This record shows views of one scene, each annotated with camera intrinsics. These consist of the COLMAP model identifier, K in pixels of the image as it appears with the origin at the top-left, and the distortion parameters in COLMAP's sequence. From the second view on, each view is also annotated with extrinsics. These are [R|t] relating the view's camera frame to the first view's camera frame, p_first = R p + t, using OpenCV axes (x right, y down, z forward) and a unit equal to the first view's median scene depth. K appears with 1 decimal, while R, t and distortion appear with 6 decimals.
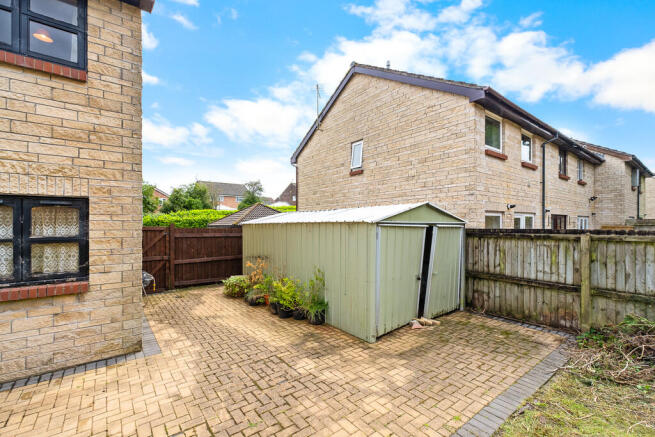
lens RADIAL K [[283.3, 0, 321.3], [0, 283.3, 223.8], [0, 0, 1]] dist [-0.001920, 0.000074]
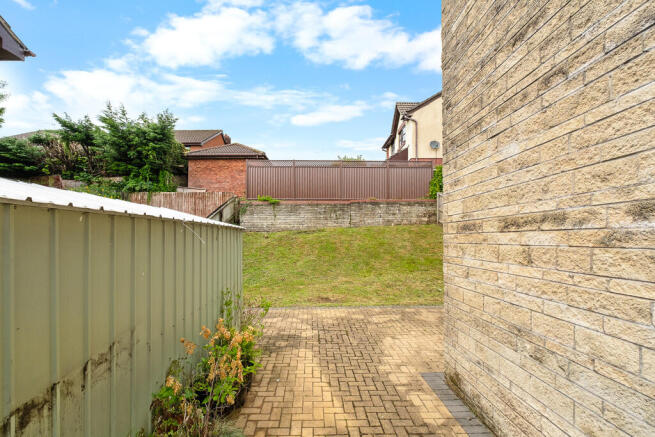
lens RADIAL K [[283.3, 0, 323.4], [0, 283.3, 239.5], [0, 0, 1]] dist [-0.001920, 0.000074]
pose [[-0.818131, -0.002432, 0.575027, -0.769489], [-0.002397, 0.999997, 0.000819, 0.031830], [-0.575027, -0.000708, -0.818134, 1.770236]]
